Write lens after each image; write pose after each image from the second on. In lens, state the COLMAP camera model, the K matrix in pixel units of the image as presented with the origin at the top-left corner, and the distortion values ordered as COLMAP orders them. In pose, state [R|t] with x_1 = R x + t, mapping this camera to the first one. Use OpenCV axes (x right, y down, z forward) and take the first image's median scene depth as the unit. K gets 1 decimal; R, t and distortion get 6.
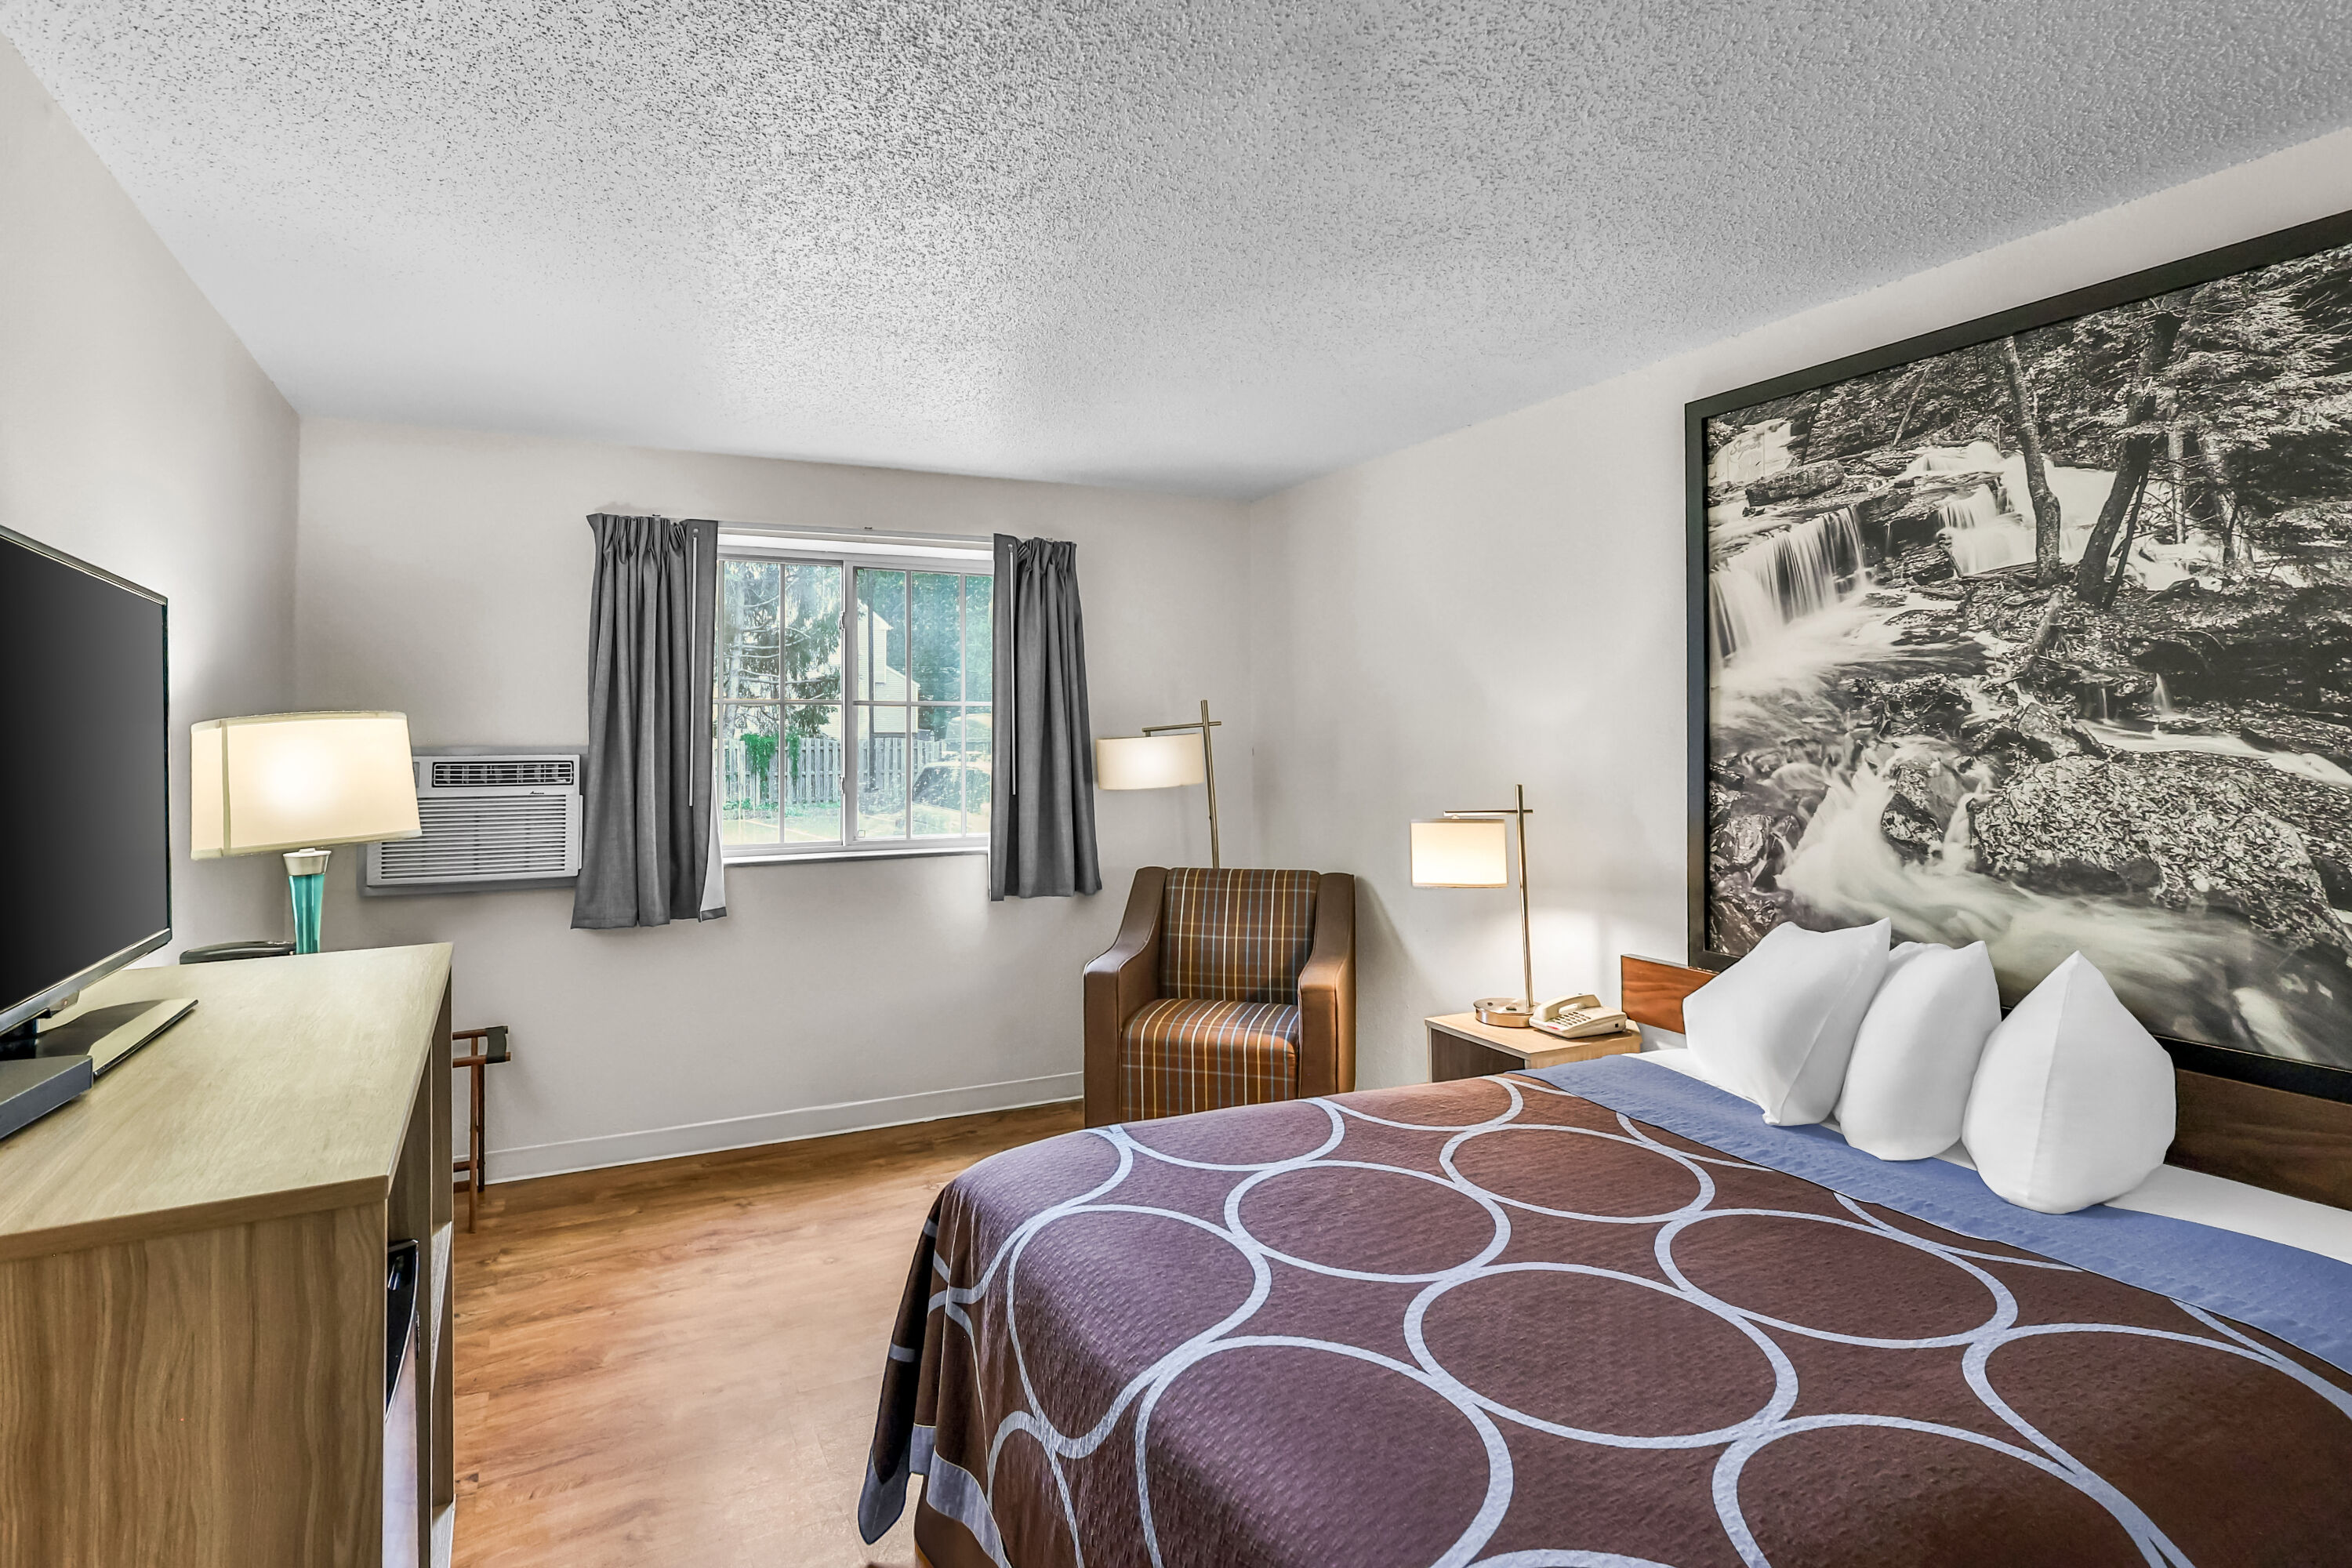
lens RADIAL K [[1153.1, 0, 1197.1], [0, 1153.1, 732.8], [0, 0, 1]] dist [0.000790, 0.000280]
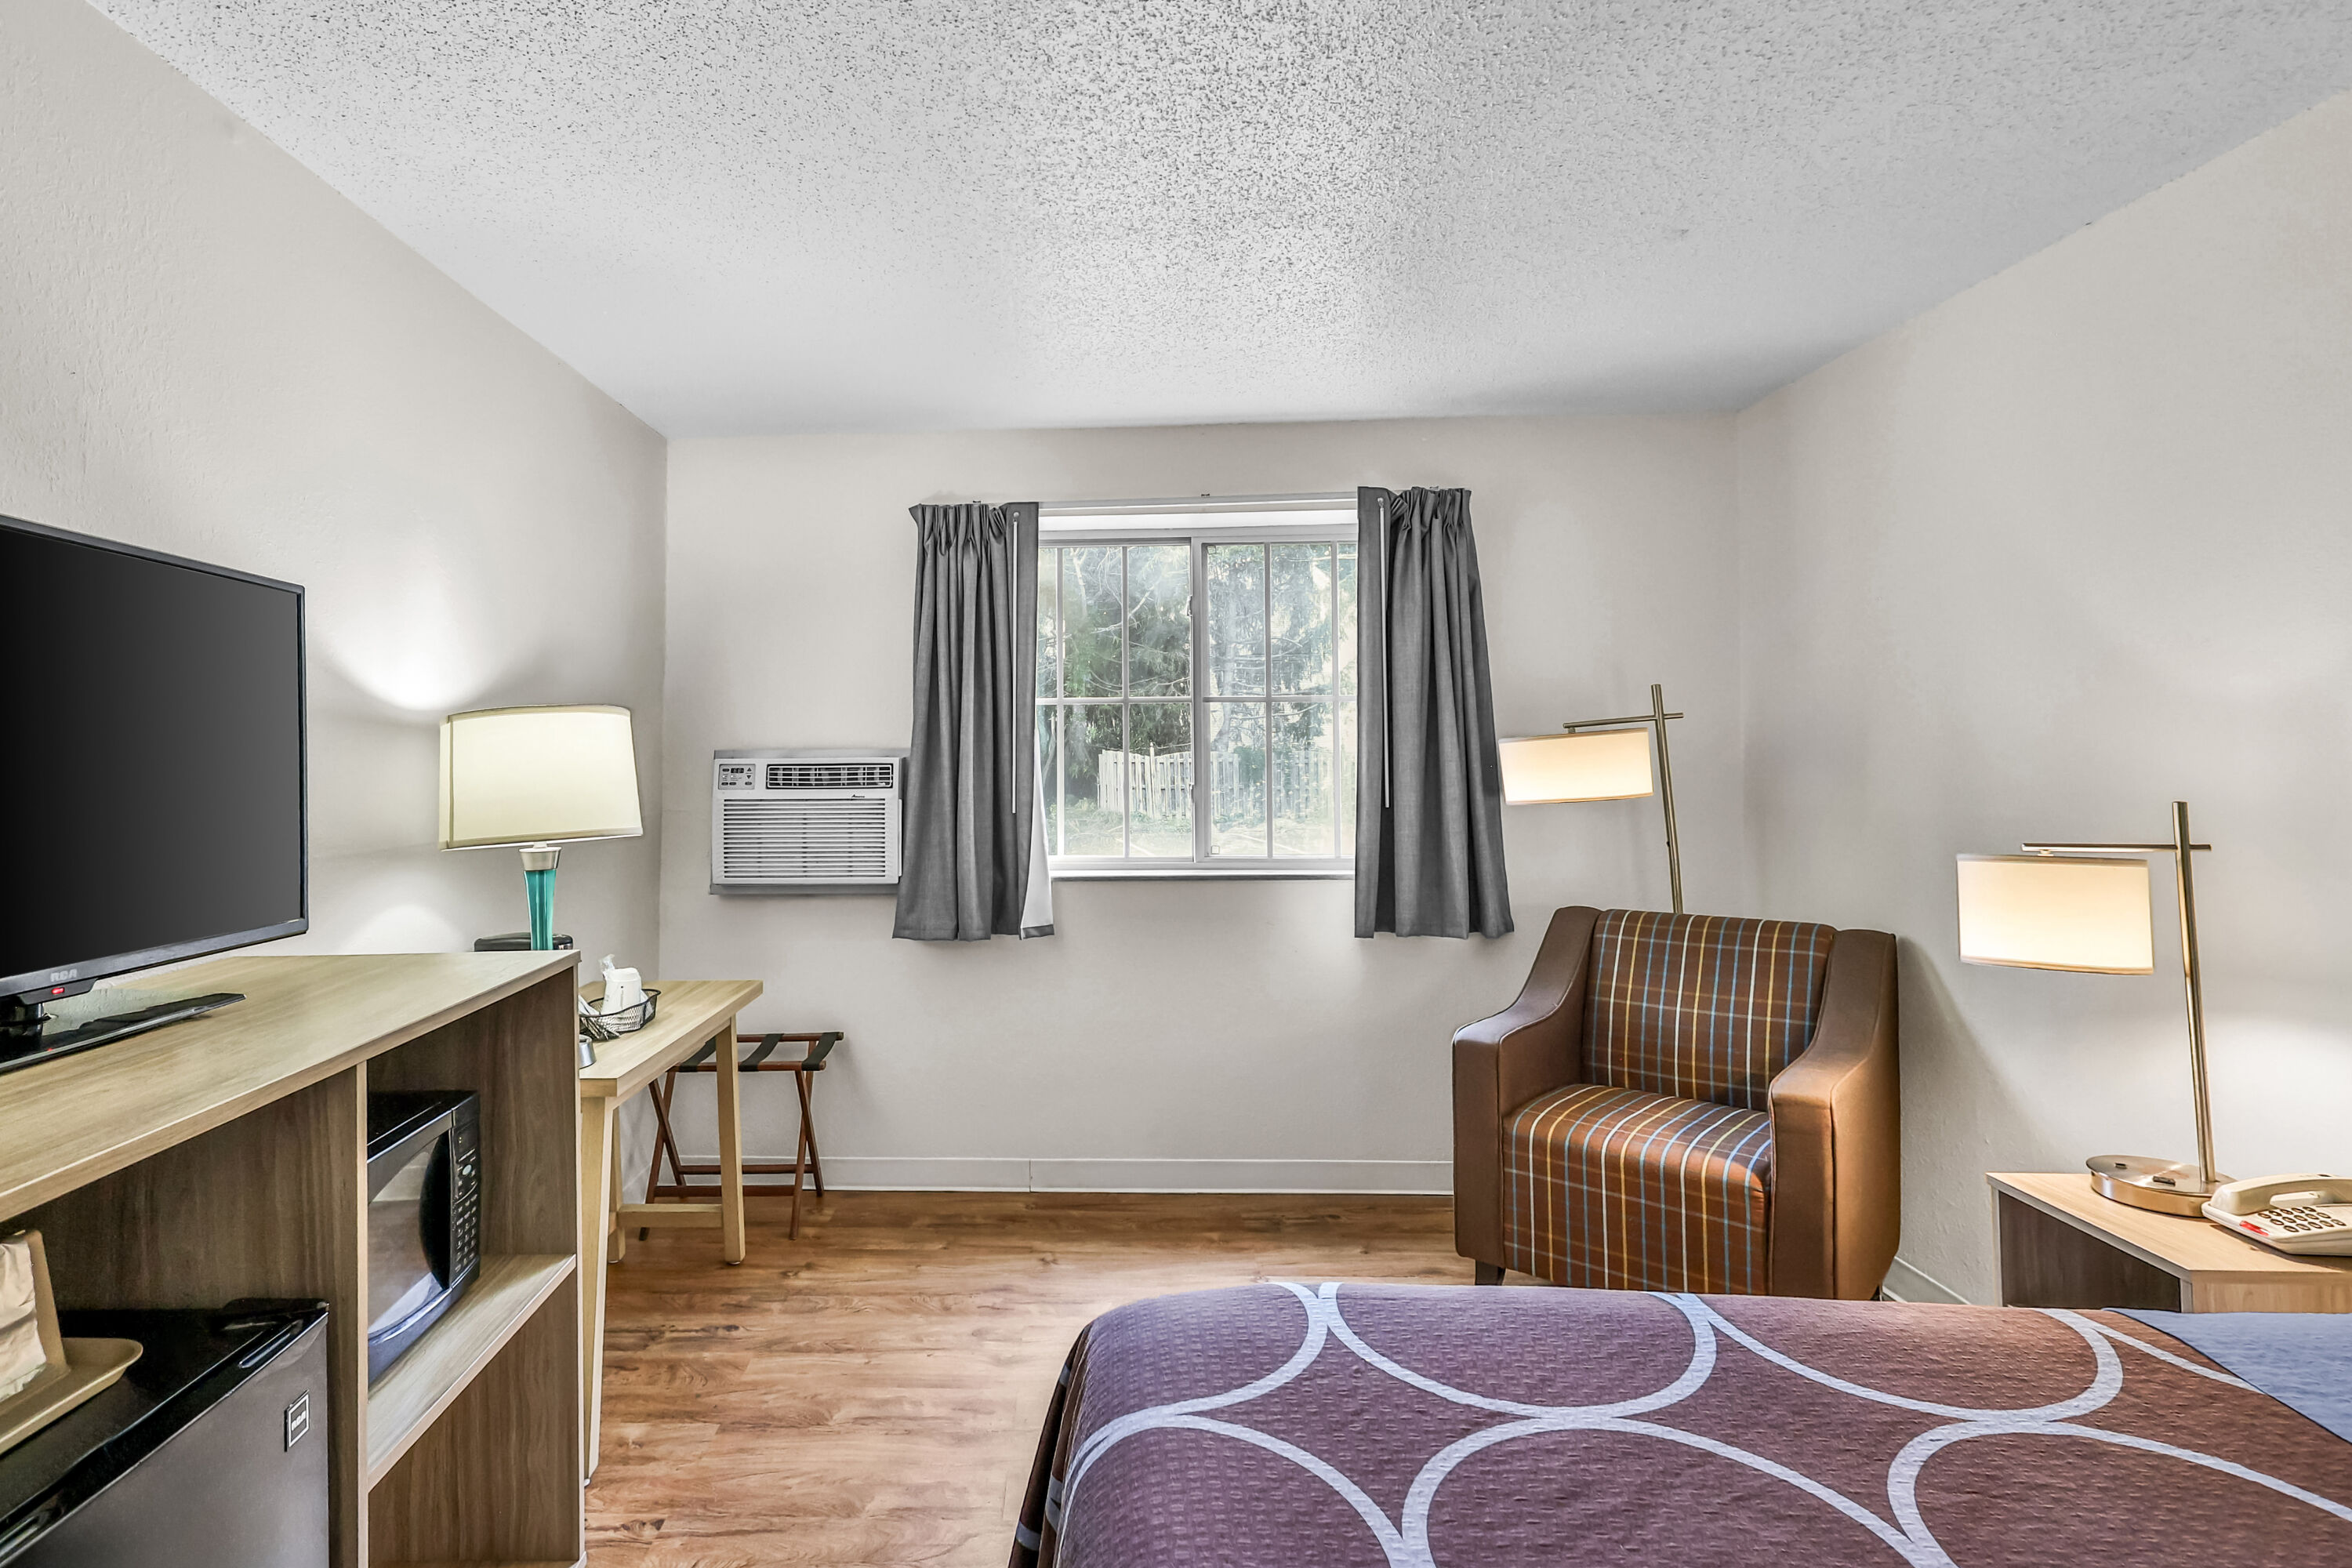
lens RADIAL K [[1181.9, 0, 1167.4], [0, 1181.9, 750.9], [0, 0, 1]] dist [-0.001022, -0.000245]
pose [[0.872621, -0.008668, -0.488320, 0.121519], [0.008679, 0.999960, -0.002241, 0.015659], [0.488320, -0.002282, 0.872662, 0.219819]]
